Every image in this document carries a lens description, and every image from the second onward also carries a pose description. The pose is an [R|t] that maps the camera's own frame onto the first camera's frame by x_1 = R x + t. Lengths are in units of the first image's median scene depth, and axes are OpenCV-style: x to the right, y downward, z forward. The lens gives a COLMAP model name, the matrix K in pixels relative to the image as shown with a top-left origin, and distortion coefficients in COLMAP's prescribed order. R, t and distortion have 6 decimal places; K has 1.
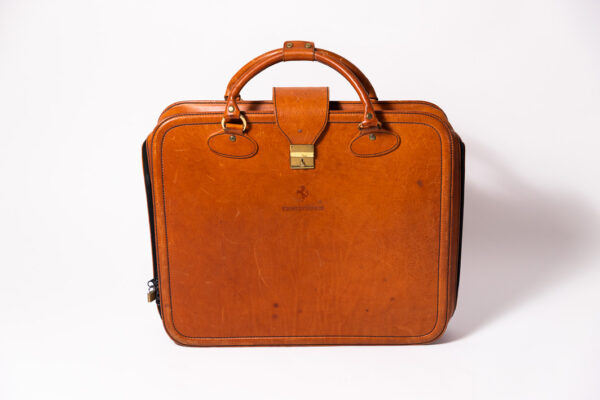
lens RADIAL K [[1156.7, 0, 299.7], [0, 1156.7, 203.6], [0, 0, 1]] dist [0.068650, 0.000000]
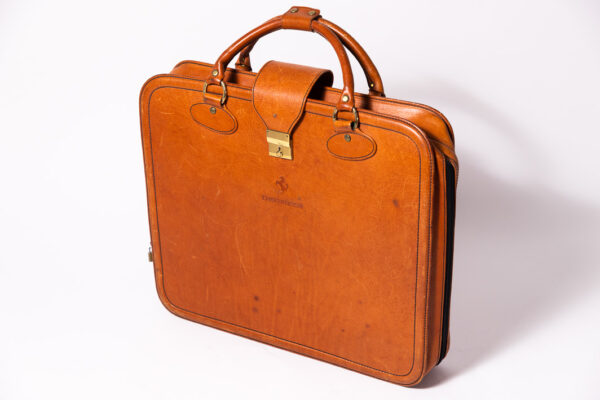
lens RADIAL K [[1060.9, 0, 302.4], [0, 1060.9, 201.5], [0, 0, 1]] dist [0.015218, 0.000000]
pose [[0.871397, 0.211150, -0.442813, 0.376356], [-0.172073, 0.976840, 0.127176, -0.102073], [0.459411, -0.034625, 0.887549, 0.288689]]
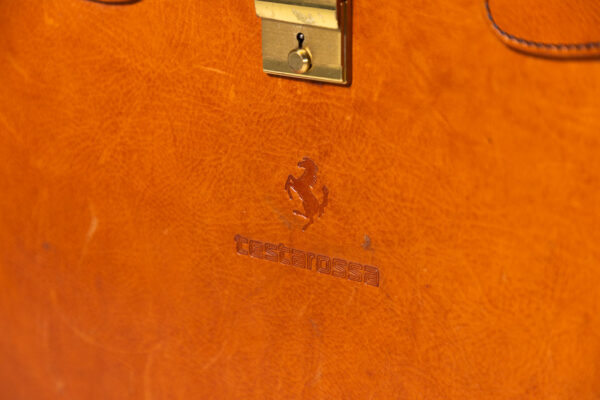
lens RADIAL K [[1452.4, 0, 299.0], [0, 1452.4, 198.5], [0, 0, 1]] dist [0.057706, 0.000000]
pose [[0.798302, 0.181686, -0.574199, 0.167170], [-0.227000, 0.973866, -0.007449, -0.005169], [0.557840, 0.136290, 0.818682, 0.761918]]
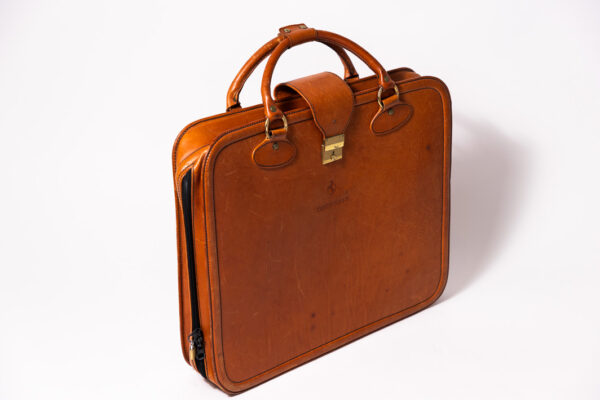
lens RADIAL K [[1156.7, 0, 301.2], [0, 1156.7, 195.7], [0, 0, 1]] dist [0.068650, 0.000000]
pose [[0.758613, -0.252524, 0.600615, -0.576866], [0.244486, 0.964805, 0.096843, -0.099079], [-0.603931, 0.073376, 0.793652, 0.275396]]
